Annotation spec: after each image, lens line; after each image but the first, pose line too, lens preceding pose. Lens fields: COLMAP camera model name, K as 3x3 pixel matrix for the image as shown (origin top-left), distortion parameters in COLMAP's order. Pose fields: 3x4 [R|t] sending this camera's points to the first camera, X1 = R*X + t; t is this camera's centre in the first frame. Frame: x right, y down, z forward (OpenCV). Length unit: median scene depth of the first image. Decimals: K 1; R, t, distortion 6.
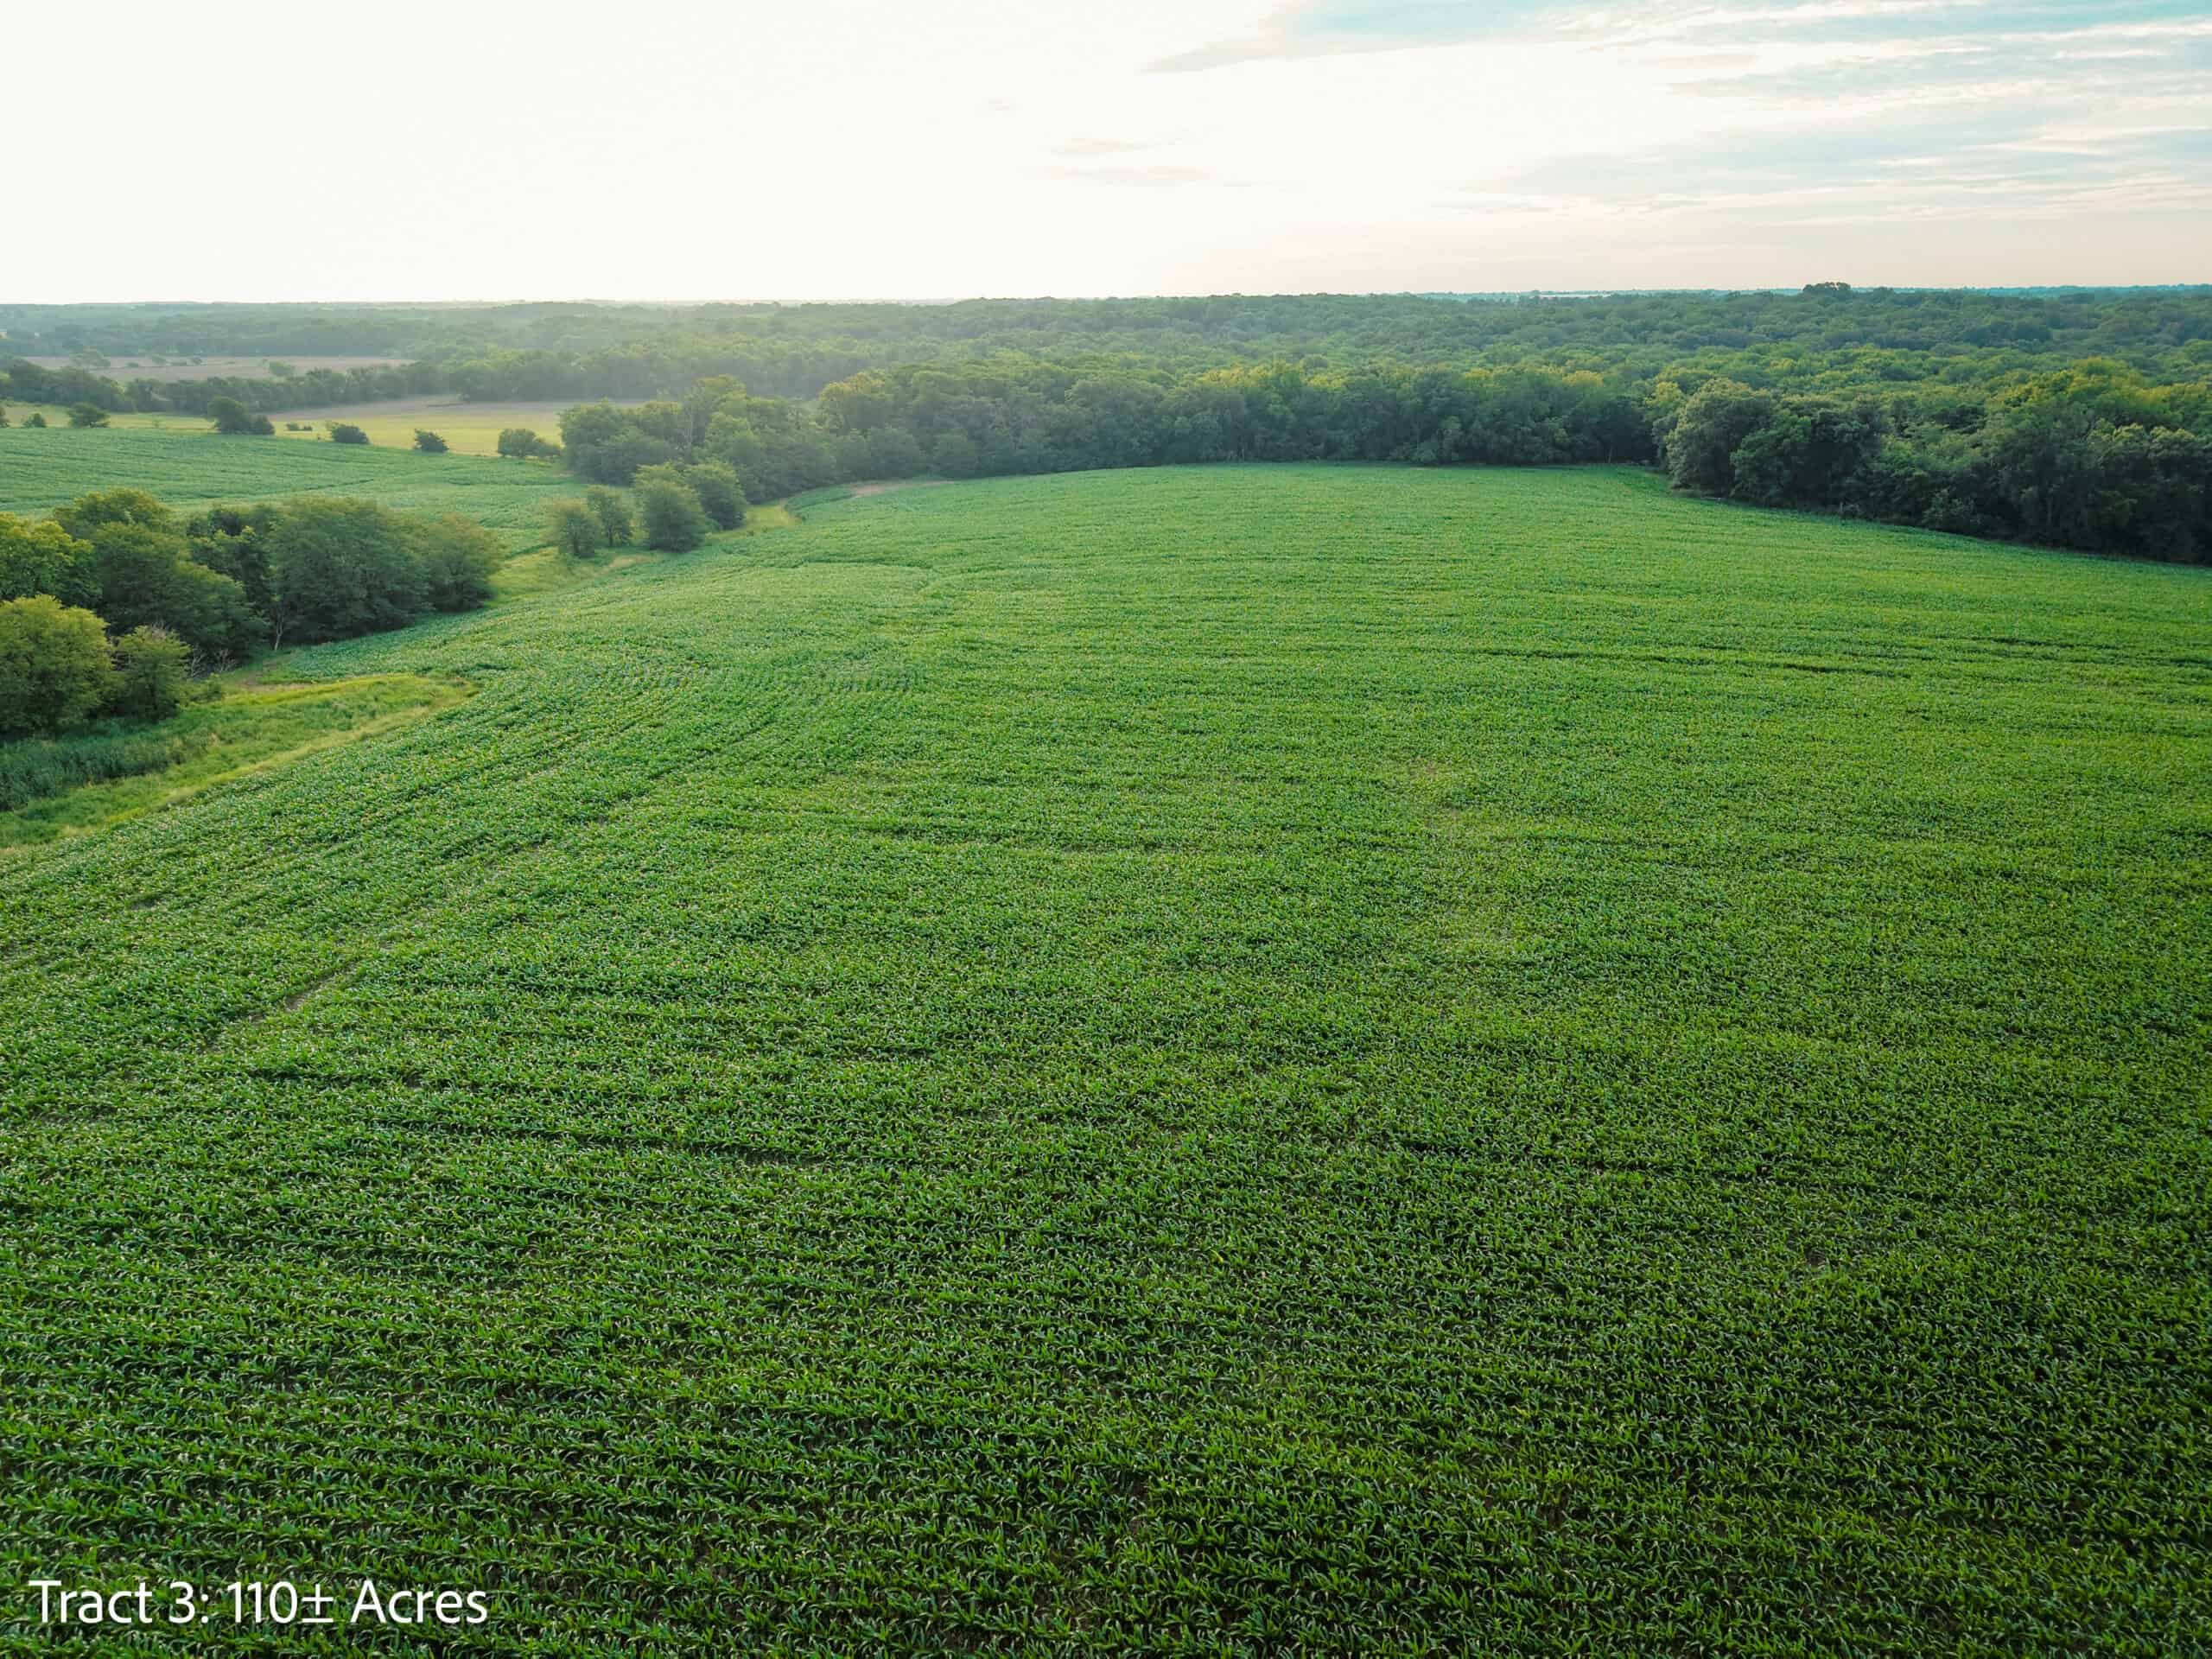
lens RADIAL K [[1504.0, 0, 1106.0], [0, 1504.0, 829.5], [0, 0, 1]] dist [0.029266, -0.022547]
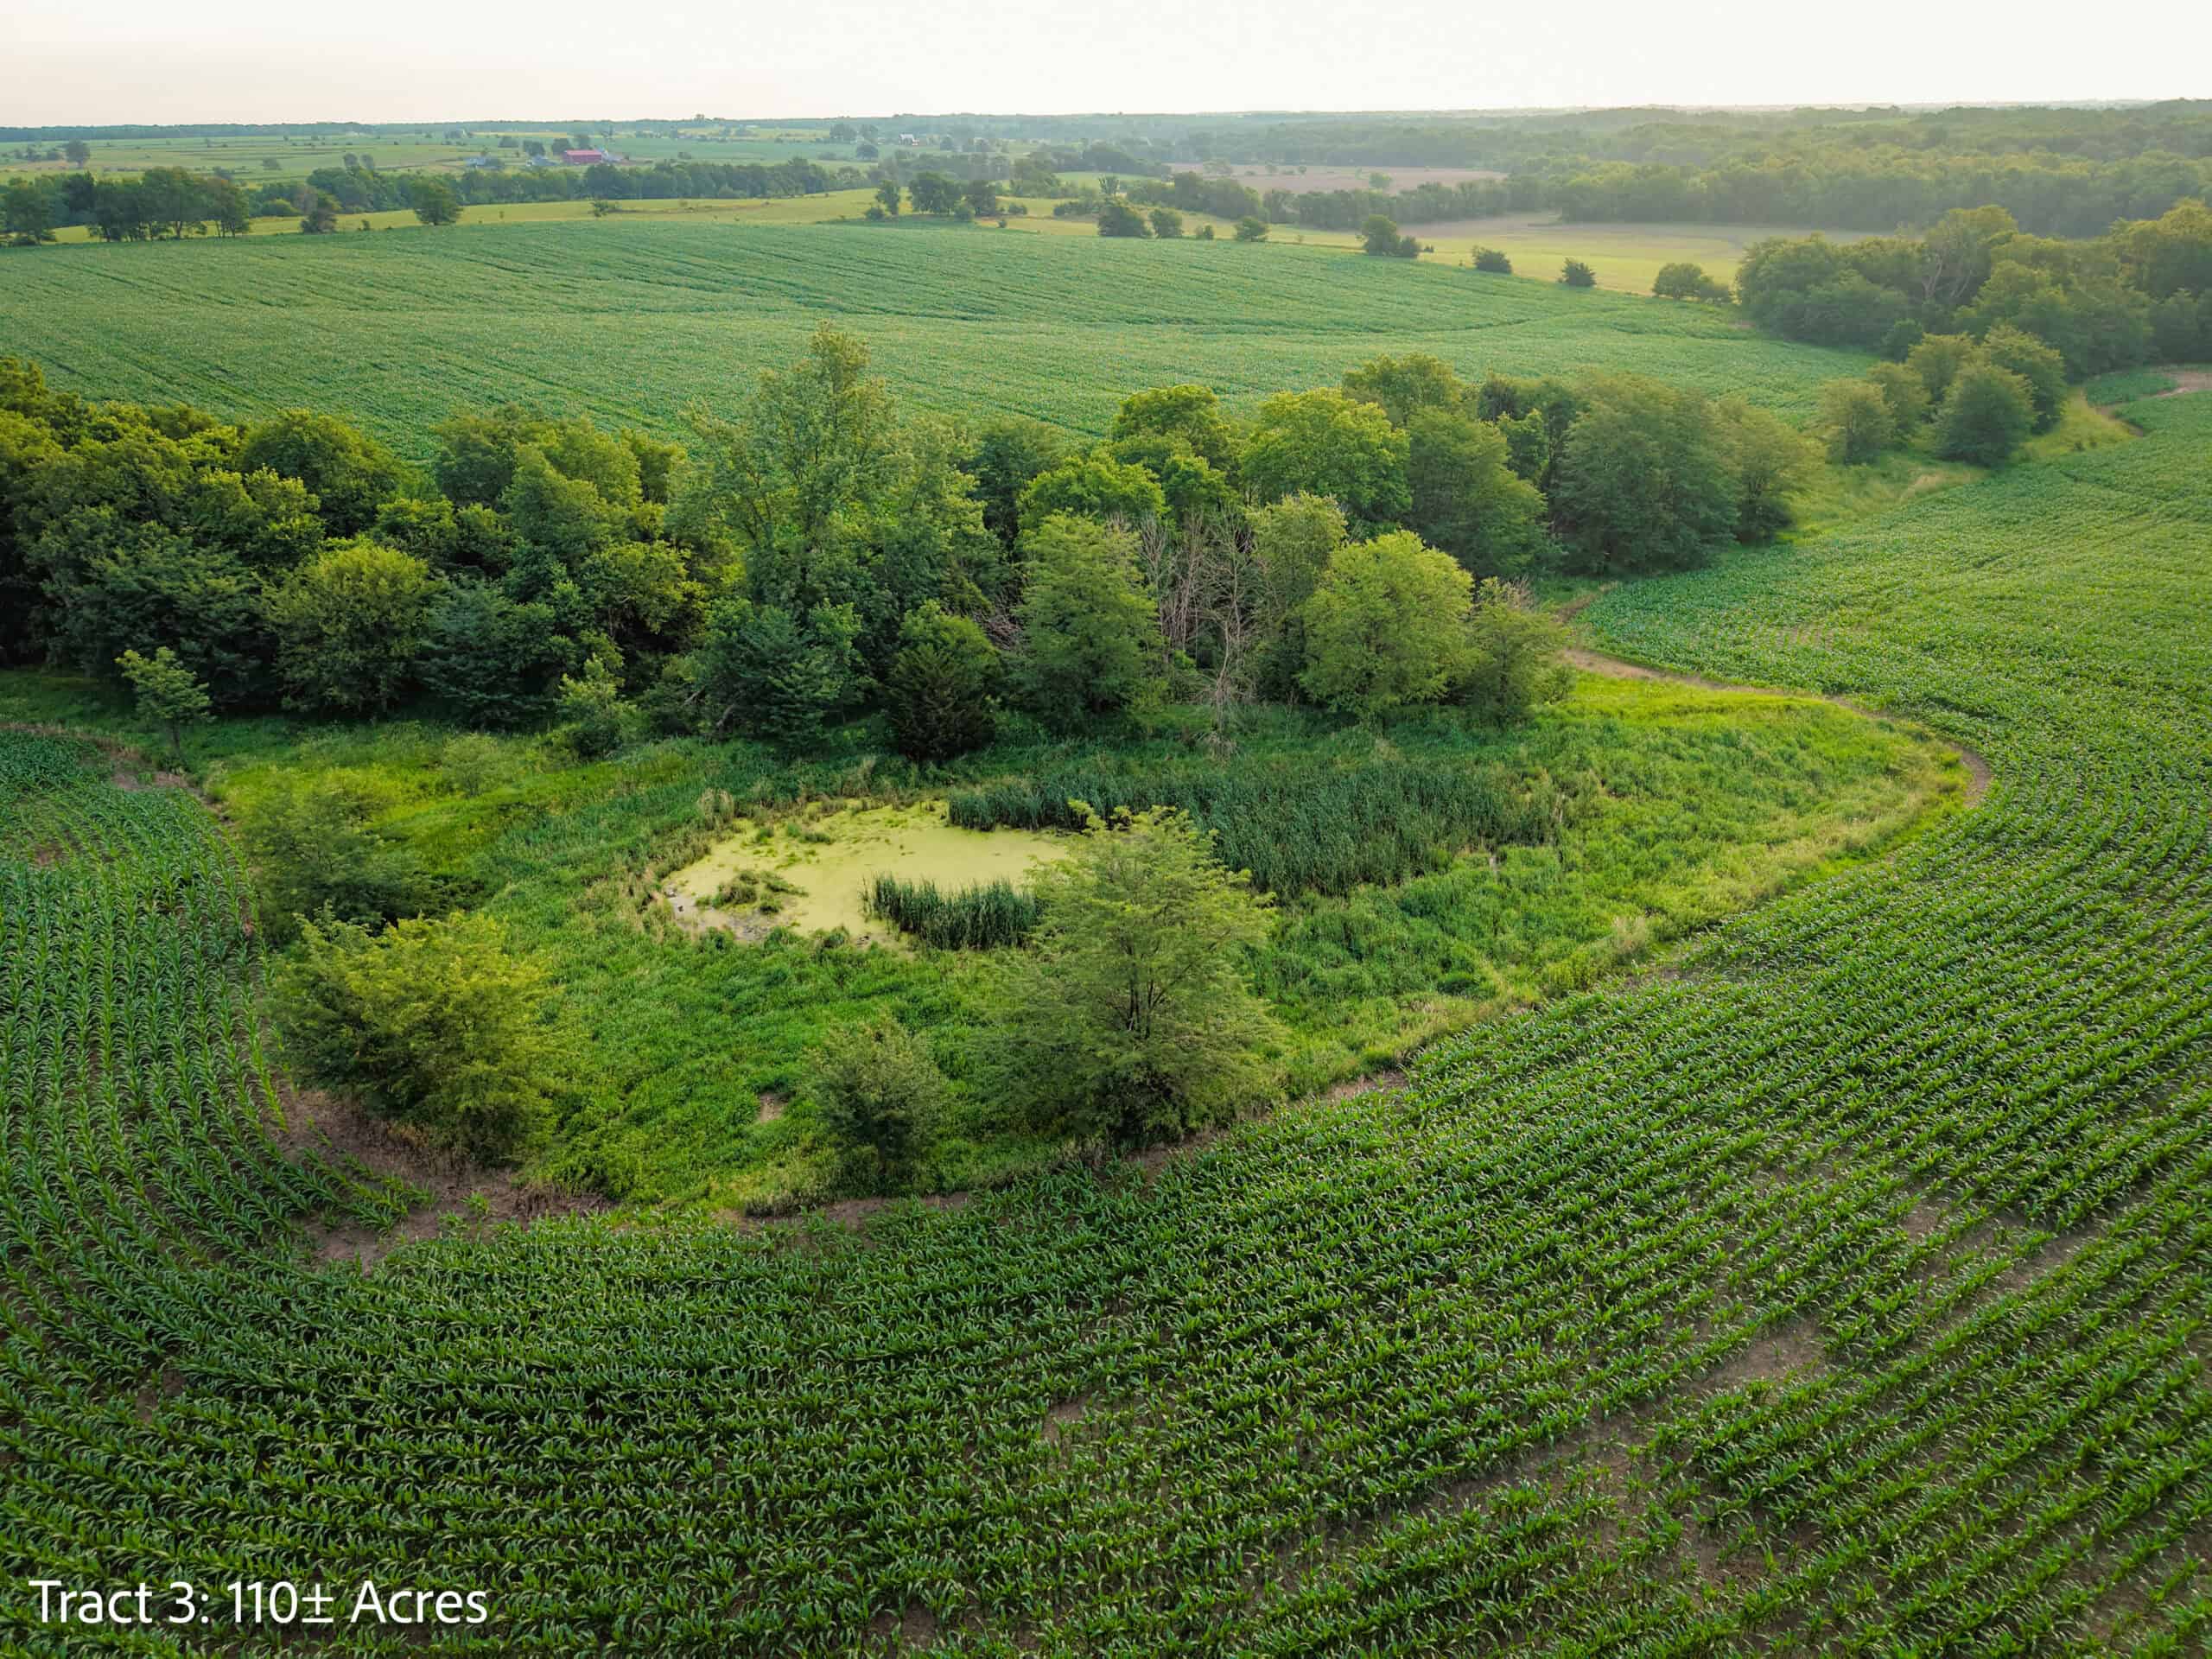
lens RADIAL K [[1516.4, 0, 1106.0], [0, 1516.4, 829.5], [0, 0, 1]] dist [0.026510, -0.009115]
pose [[0.812345, 0.249491, -0.527115, -0.119768], [-0.192562, 0.967925, 0.161373, -0.031969], [0.550469, -0.029588, 0.834331, 0.090996]]
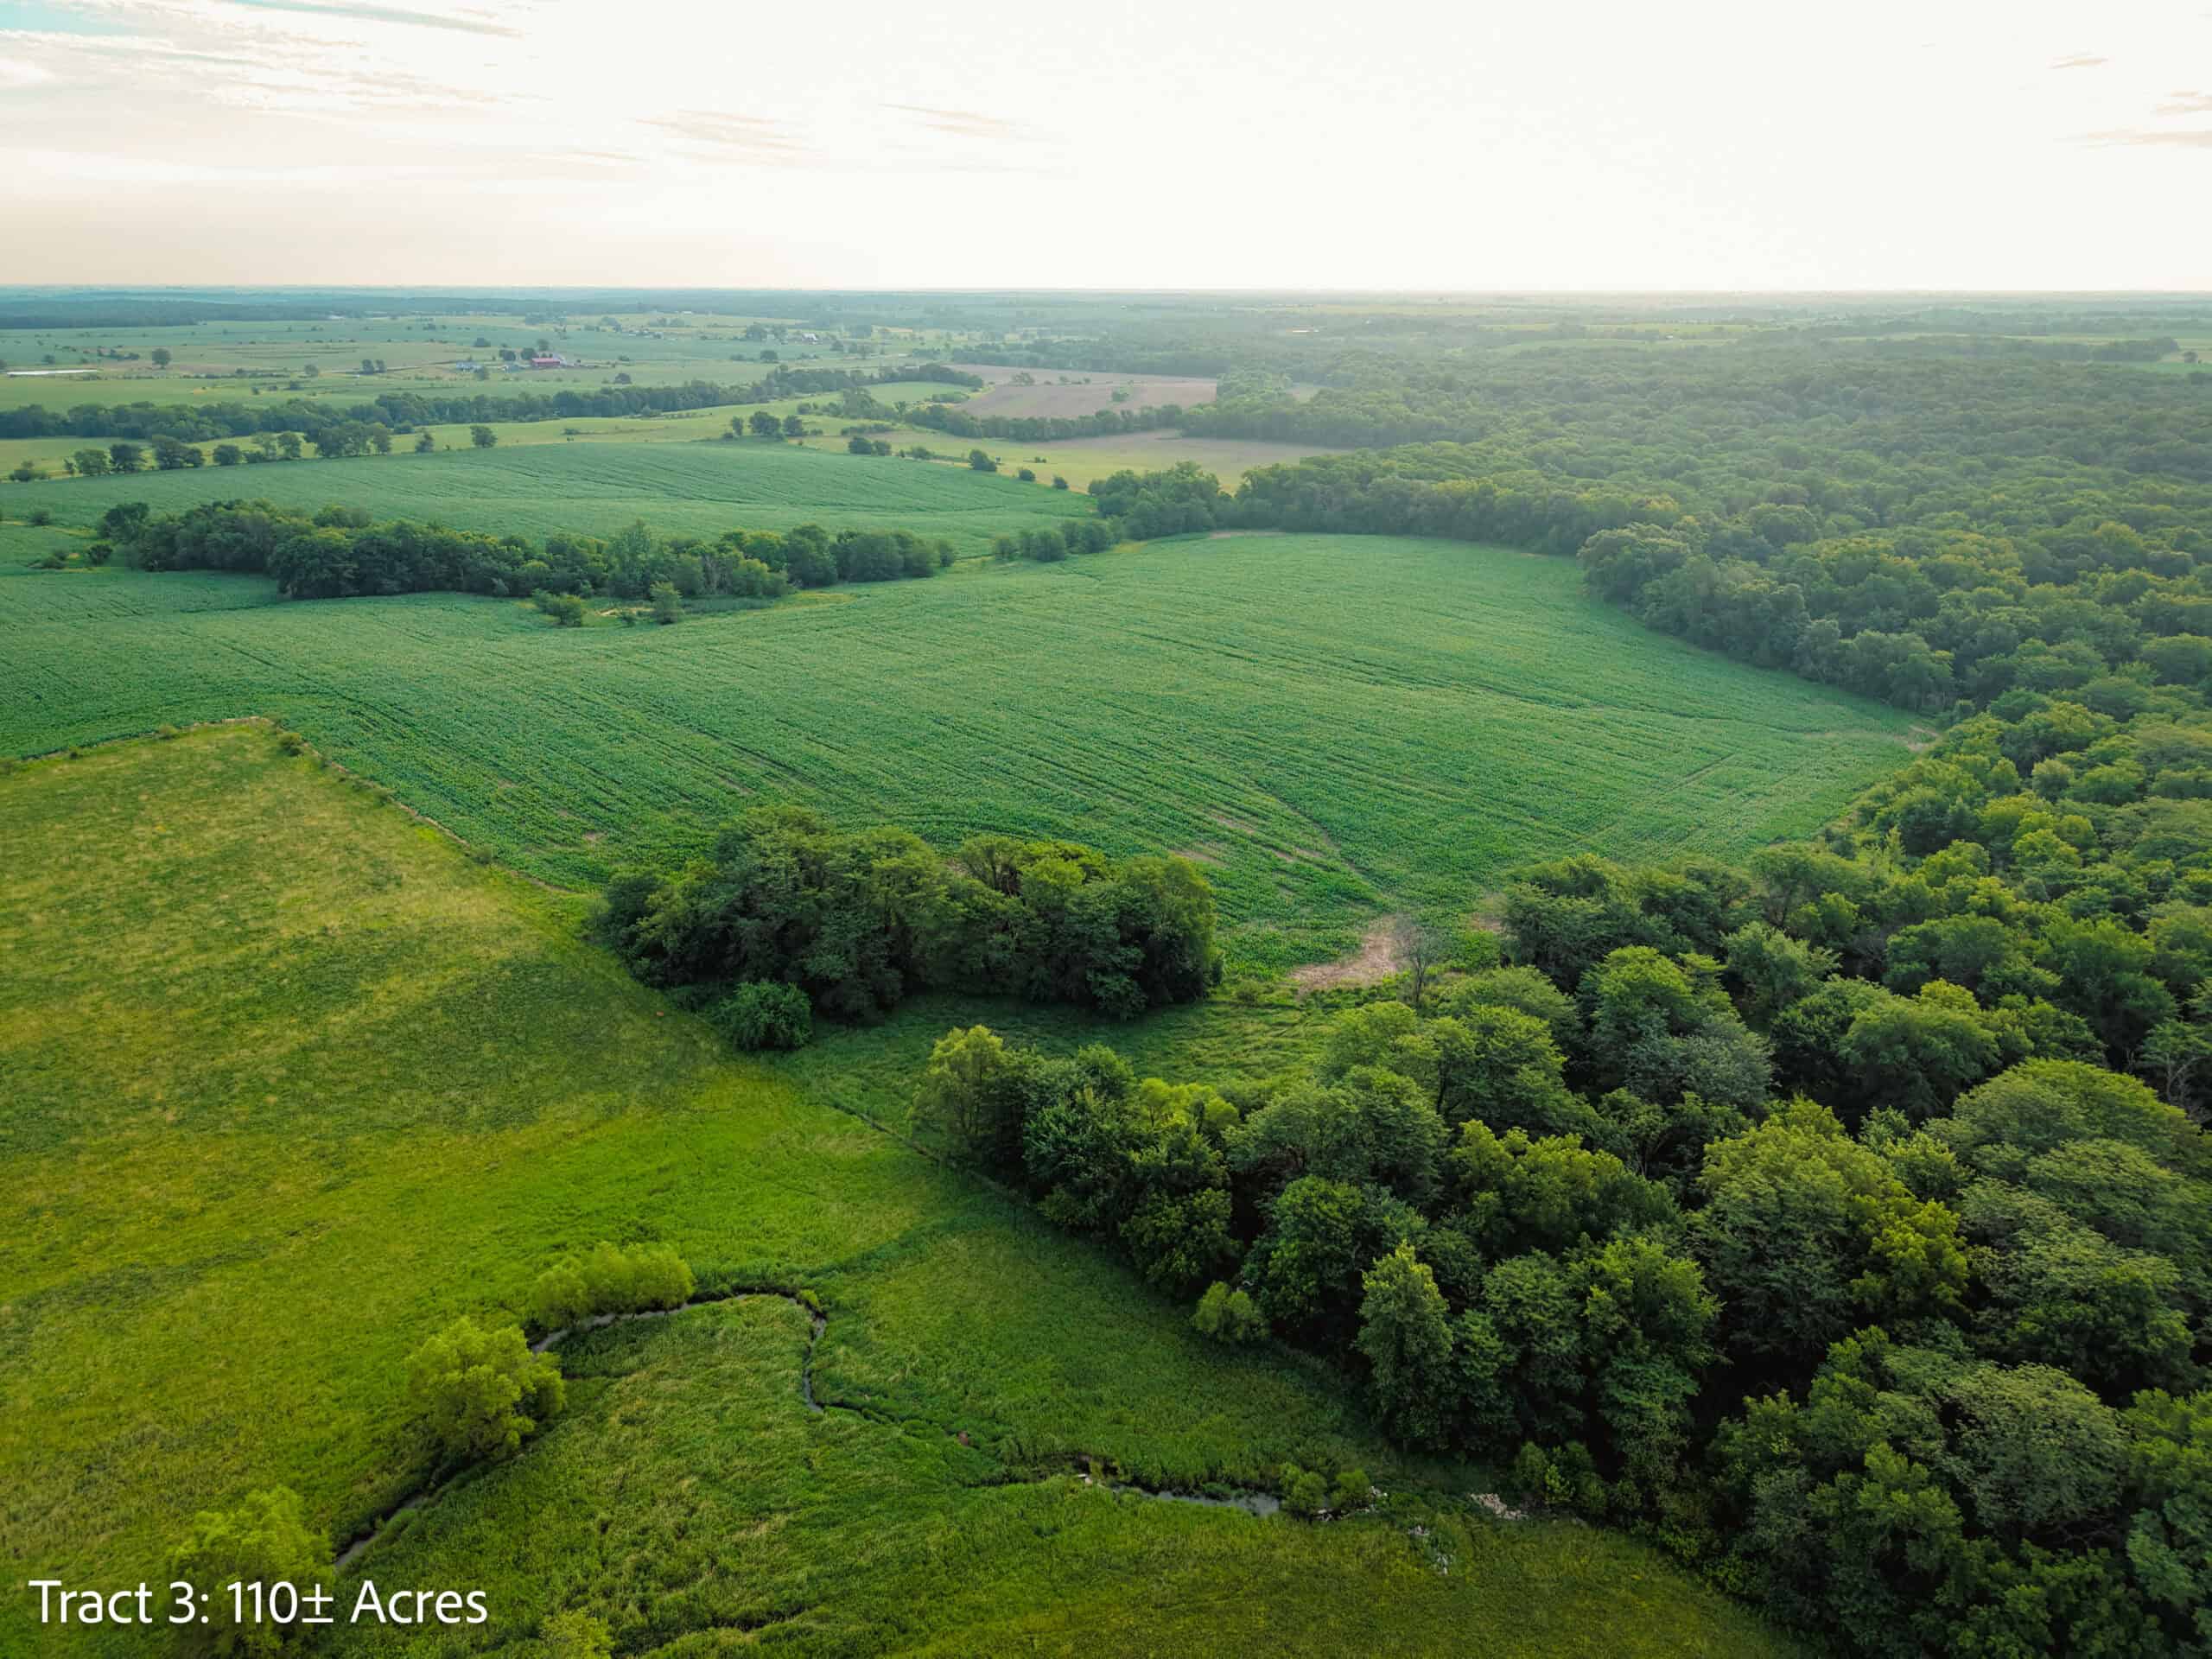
lens RADIAL K [[1516.4, 0, 1106.0], [0, 1516.4, 829.5], [0, 0, 1]] dist [0.026510, -0.009115]
pose [[0.835602, 0.201164, -0.511177, 0.620130], [-0.198078, 0.978274, 0.061191, 0.028263], [0.512381, 0.050122, 0.857295, -0.517098]]
